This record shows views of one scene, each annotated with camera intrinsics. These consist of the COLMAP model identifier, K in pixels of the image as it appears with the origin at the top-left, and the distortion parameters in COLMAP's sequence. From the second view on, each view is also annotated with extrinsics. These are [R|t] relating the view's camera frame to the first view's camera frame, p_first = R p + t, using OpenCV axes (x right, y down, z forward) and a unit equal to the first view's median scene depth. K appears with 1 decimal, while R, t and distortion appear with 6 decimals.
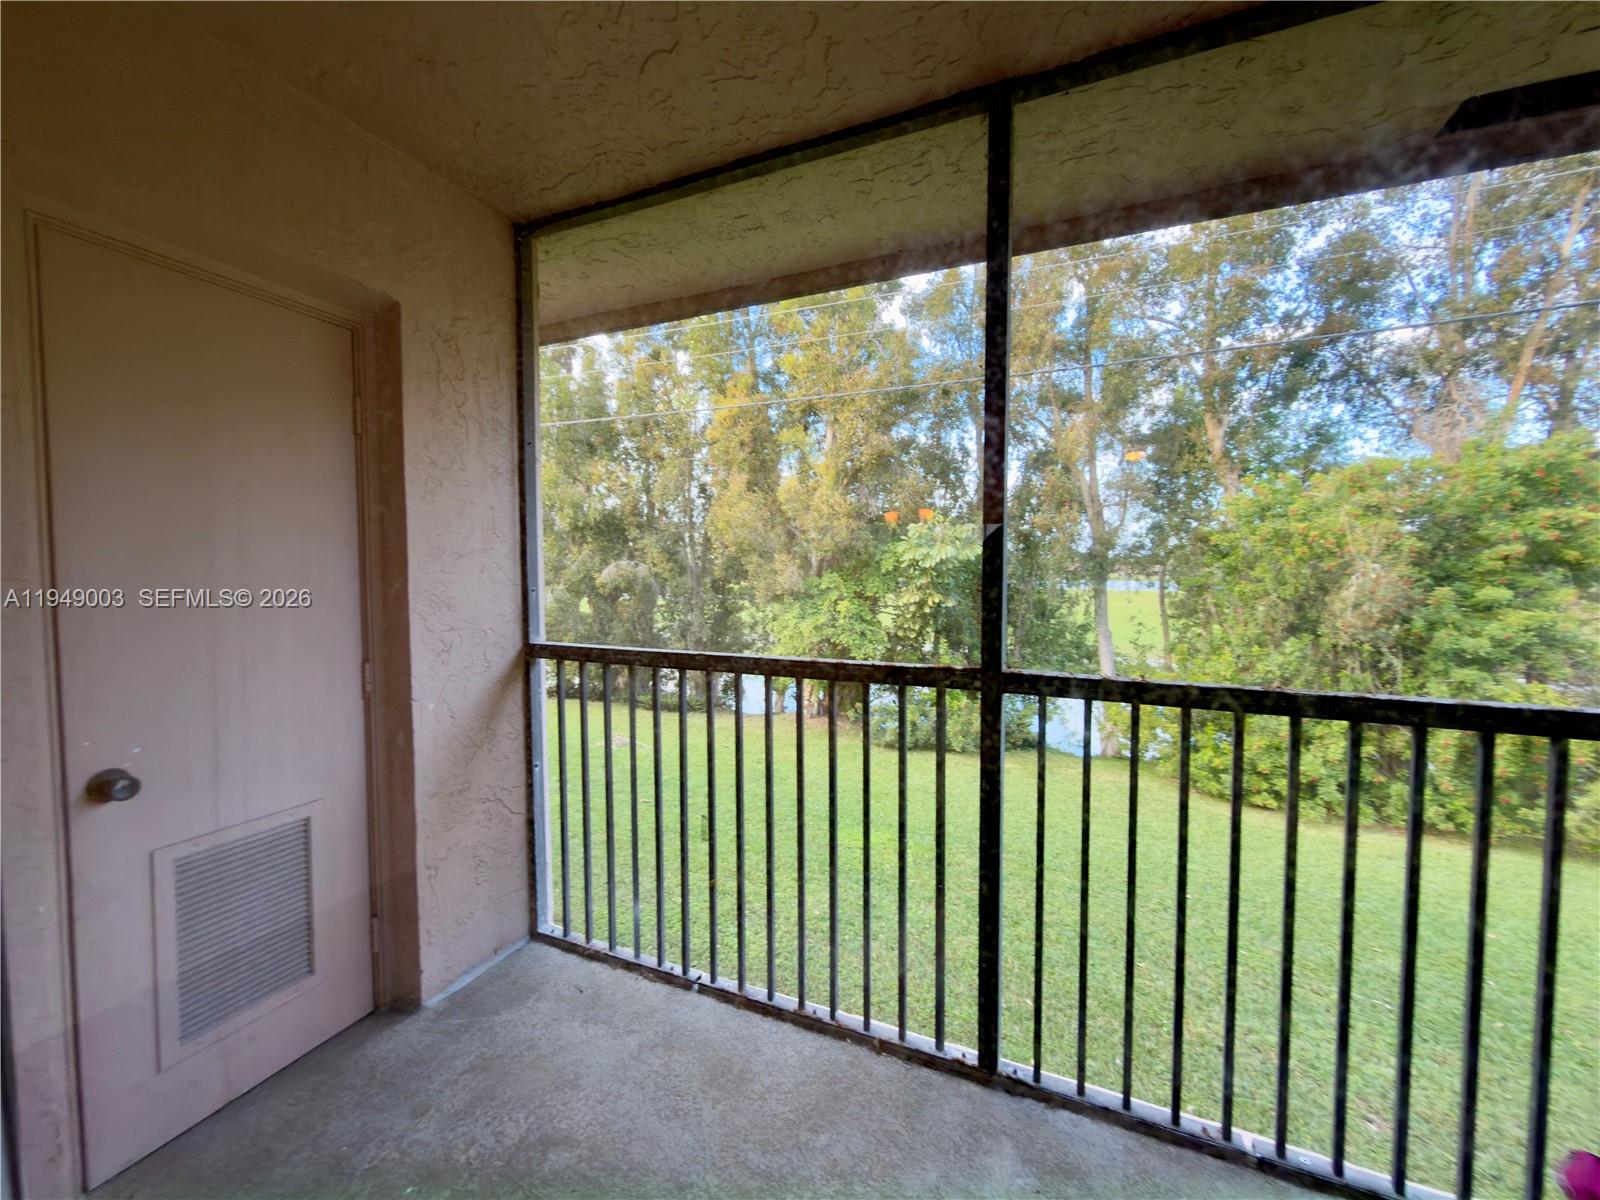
lens RADIAL K [[640.6, 0, 800.0], [0, 640.6, 600.0], [0, 0, 1]] dist [-0.000203, -0.000024]
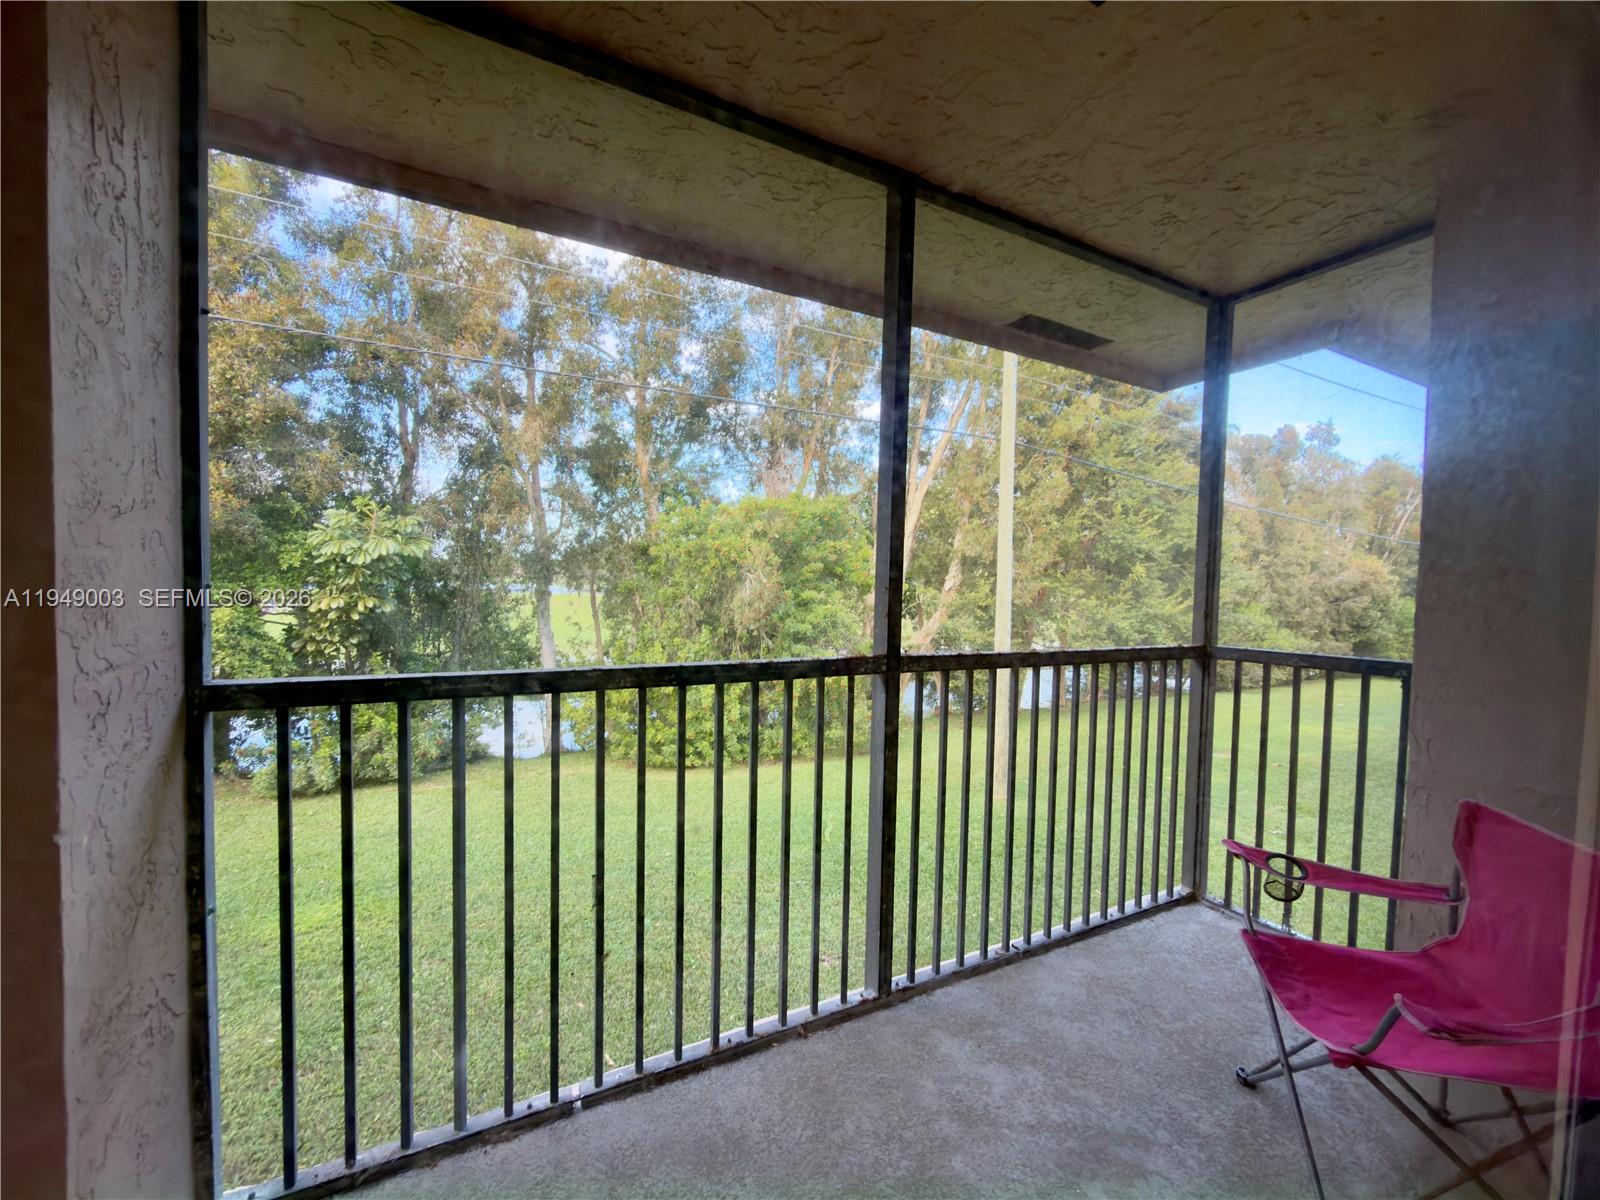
lens RADIAL K [[641.1, 0, 799.7], [0, 641.1, 603.6], [0, 0, 1]] dist [0.001612, 0.000076]
pose [[0.622532, -0.013834, 0.782472, -0.120964], [0.012582, 0.999891, 0.007668, -0.000303], [-0.782493, 0.005071, 0.622639, 0.063171]]
